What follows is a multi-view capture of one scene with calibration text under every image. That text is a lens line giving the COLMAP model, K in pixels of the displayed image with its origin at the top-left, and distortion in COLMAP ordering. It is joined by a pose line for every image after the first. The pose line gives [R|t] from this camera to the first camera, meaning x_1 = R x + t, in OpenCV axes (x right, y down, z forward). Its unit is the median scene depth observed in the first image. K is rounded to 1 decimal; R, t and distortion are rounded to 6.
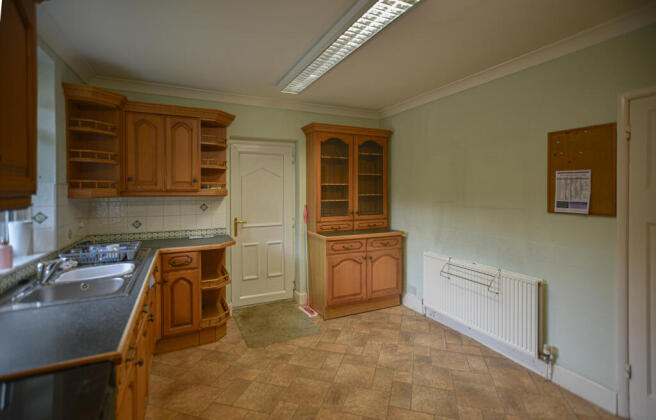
lens RADIAL K [[311.1, 0, 336.5], [0, 311.1, 191.5], [0, 0, 1]] dist [-0.000888, 0.000873]
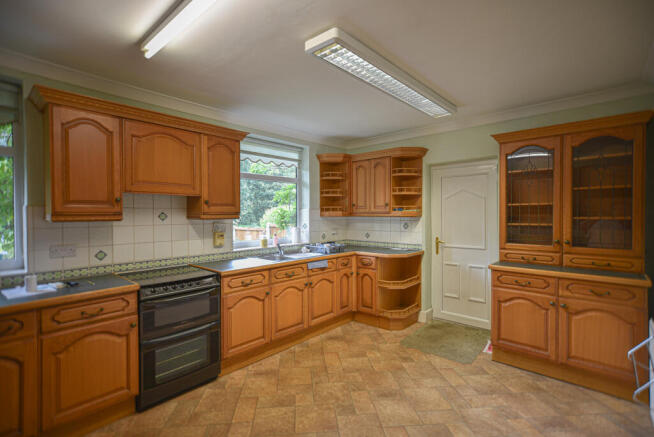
lens RADIAL K [[317.7, 0, 325.6], [0, 317.7, 217.4], [0, 0, 1]] dist [0.000498, 0.001131]
pose [[0.352740, 0.008854, -0.935680, 0.684140], [-0.003555, 0.999961, 0.008122, 0.008054], [0.935715, 0.000462, 0.352758, 0.270913]]
